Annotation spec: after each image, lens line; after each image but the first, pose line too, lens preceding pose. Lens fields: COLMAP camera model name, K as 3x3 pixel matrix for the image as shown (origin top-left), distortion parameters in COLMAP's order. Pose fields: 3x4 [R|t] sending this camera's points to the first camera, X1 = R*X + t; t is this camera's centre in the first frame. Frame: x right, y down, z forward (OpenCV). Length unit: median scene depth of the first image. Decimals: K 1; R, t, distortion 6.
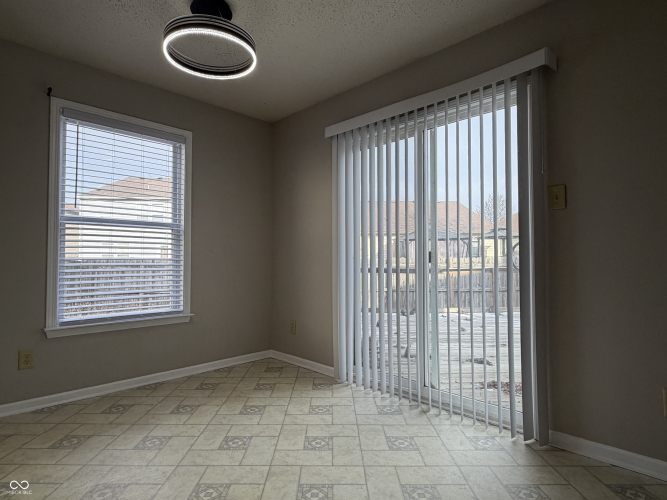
lens RADIAL K [[376.6, 0, 333.5], [0, 376.6, 250.0], [0, 0, 1]] dist [-0.000298, -0.000198]
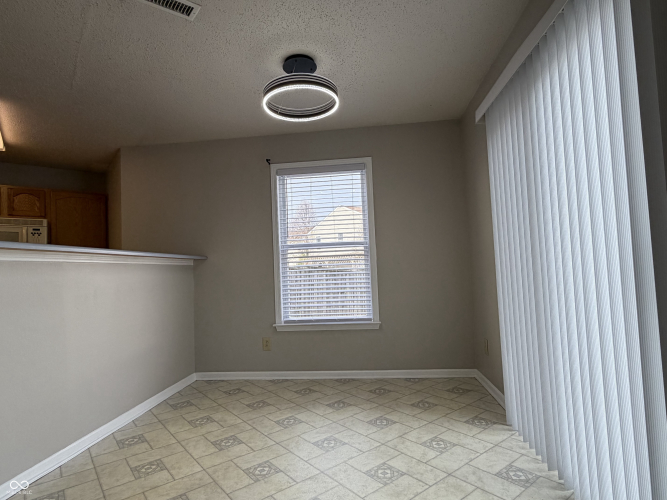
lens RADIAL K [[380.4, 0, 333.5], [0, 380.4, 250.0], [0, 0, 1]] dist [-0.000070, -0.000603]
pose [[0.618461, -0.068522, -0.782822, 0.494590], [0.062513, 0.997324, -0.037910, -0.006257], [0.783325, -0.025491, 0.621089, 0.251946]]
